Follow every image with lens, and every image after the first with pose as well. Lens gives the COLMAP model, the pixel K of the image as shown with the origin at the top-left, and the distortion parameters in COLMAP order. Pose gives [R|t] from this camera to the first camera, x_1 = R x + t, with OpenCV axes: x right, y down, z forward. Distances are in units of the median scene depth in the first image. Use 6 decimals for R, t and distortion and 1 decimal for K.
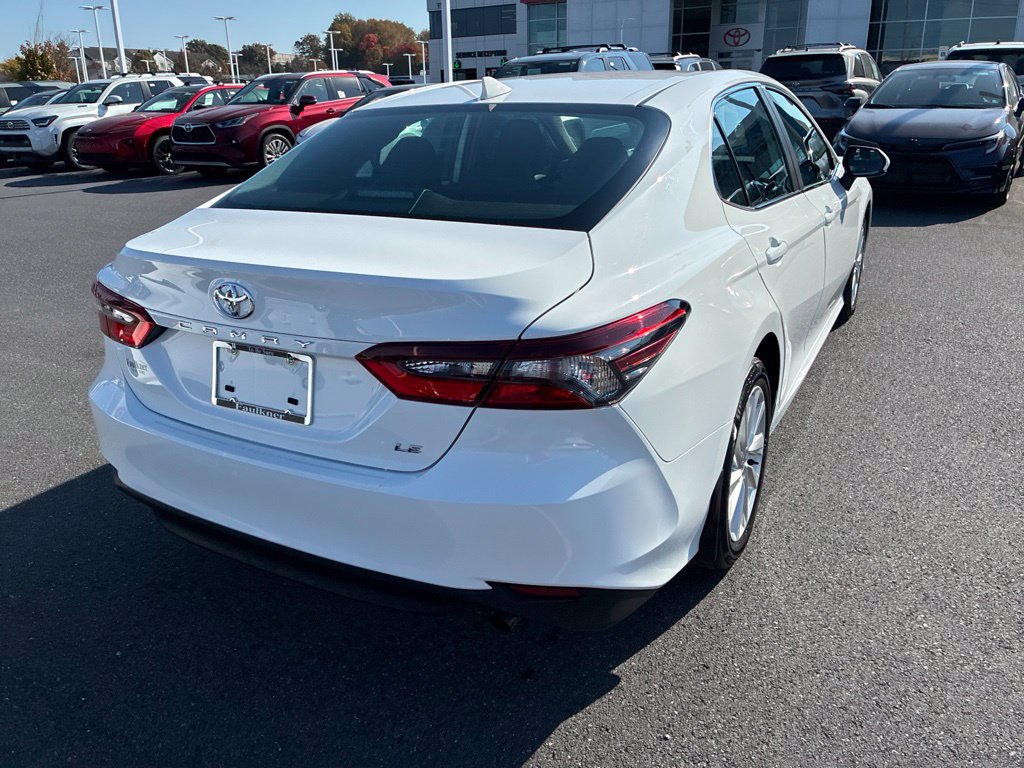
lens RADIAL K [[779.0, 0, 512.7], [0, 779.0, 380.2], [0, 0, 1]] dist [0.049879, -0.073254]
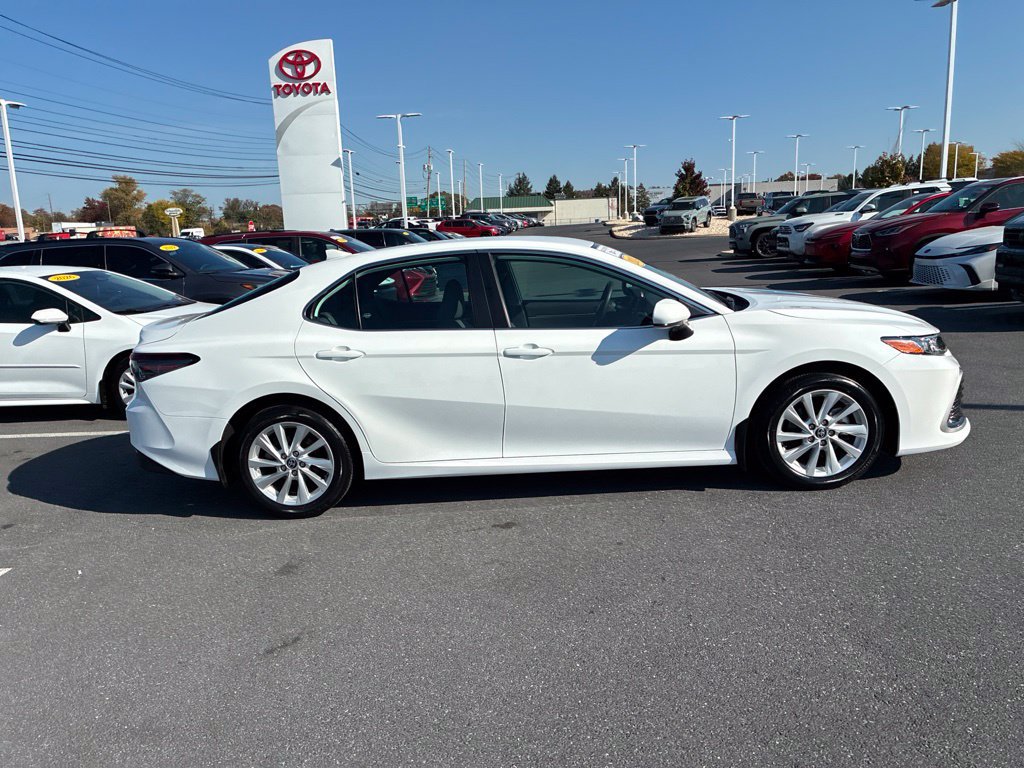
lens RADIAL K [[780.8, 0, 510.9], [0, 780.8, 396.4], [0, 0, 1]] dist [0.017231, -0.000580]
pose [[0.428427, 0.191354, -0.883082, 0.300448], [-0.265062, 0.960938, 0.079629, -0.046744], [0.863824, 0.199956, 0.462412, 0.083328]]
